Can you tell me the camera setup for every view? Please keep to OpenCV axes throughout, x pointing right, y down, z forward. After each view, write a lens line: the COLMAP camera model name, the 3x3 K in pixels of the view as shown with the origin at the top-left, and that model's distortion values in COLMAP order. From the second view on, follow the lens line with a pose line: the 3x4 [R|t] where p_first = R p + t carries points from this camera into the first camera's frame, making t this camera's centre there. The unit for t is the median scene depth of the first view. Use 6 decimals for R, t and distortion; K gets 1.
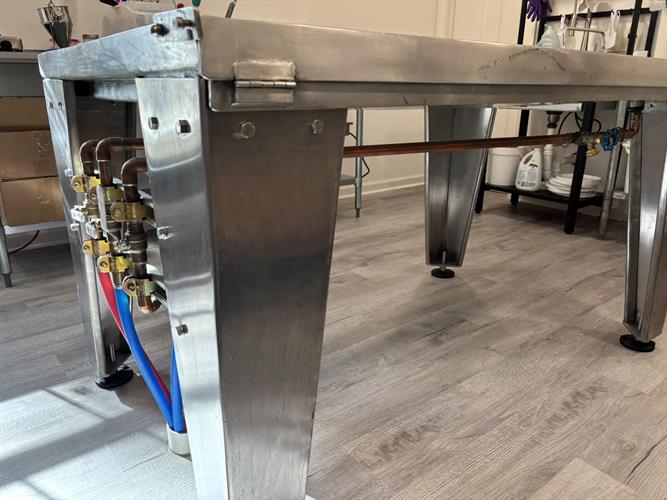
lens RADIAL K [[507.0, 0, 333.5], [0, 507.0, 250.0], [0, 0, 1]] dist [0.000427, -0.006294]
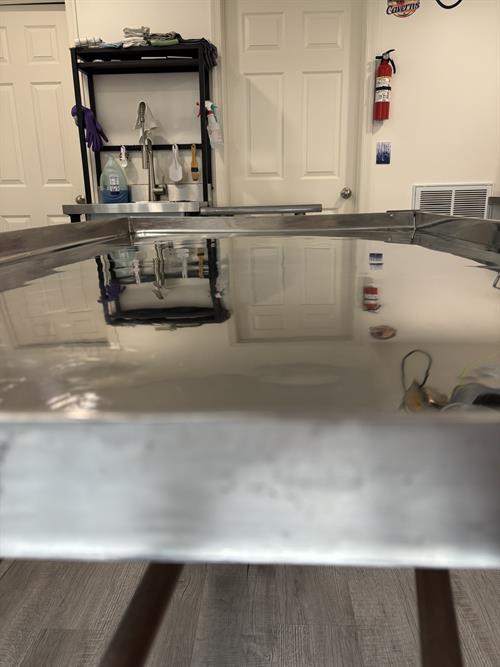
lens RADIAL K [[530.2, 0, 240.8], [0, 530.2, 330.6], [0, 0, 1]] dist [-0.030246, -0.003302]
pose [[0.670308, -0.196578, 0.715572, -0.178367], [0.250746, 0.967559, 0.030917, -0.114916], [-0.698436, 0.158703, 0.697854, 0.234697]]
